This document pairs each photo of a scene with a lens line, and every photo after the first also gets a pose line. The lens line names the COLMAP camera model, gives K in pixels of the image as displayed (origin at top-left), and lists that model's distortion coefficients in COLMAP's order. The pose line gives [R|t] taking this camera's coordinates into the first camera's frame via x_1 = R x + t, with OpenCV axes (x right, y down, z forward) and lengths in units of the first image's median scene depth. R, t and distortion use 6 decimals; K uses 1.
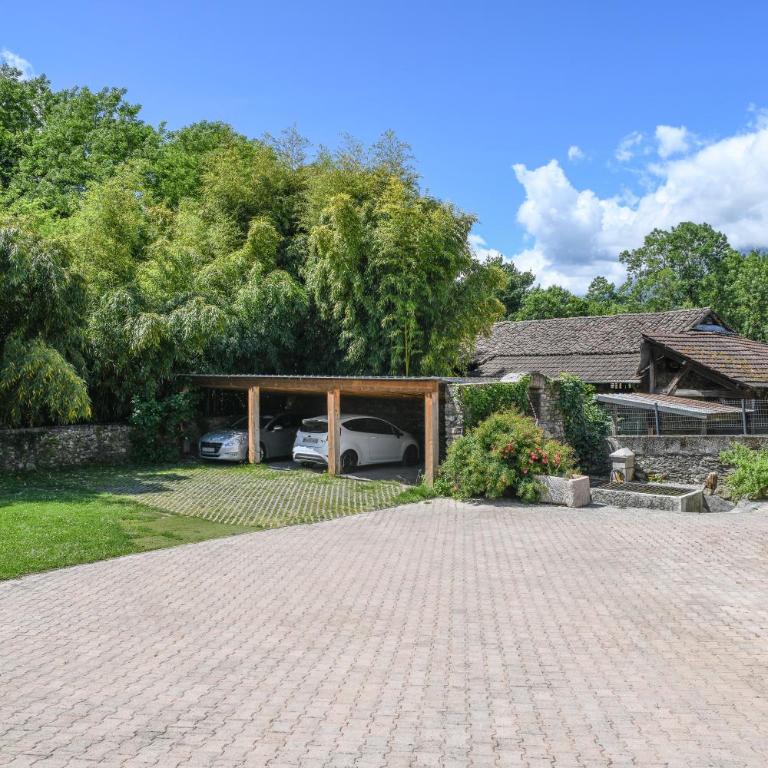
lens RADIAL K [[799.1, 0, 384.3], [0, 799.1, 408.7], [0, 0, 1]] dist [-0.099179, 0.018934]
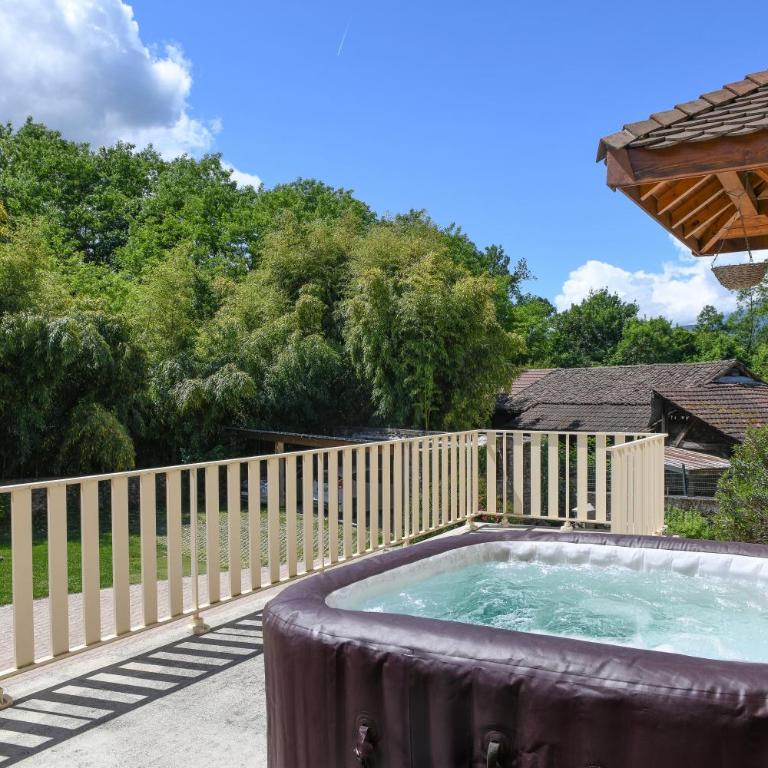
lens RADIAL K [[781.3, 0, 384.0], [0, 781.3, 384.0], [0, 0, 1]] dist [-0.146396, 0.121118]
pose [[0.990187, 0.001232, -0.139742, 0.122513], [-0.010678, 0.997705, -0.066863, -0.031633], [0.139339, 0.067699, 0.987928, -0.094209]]
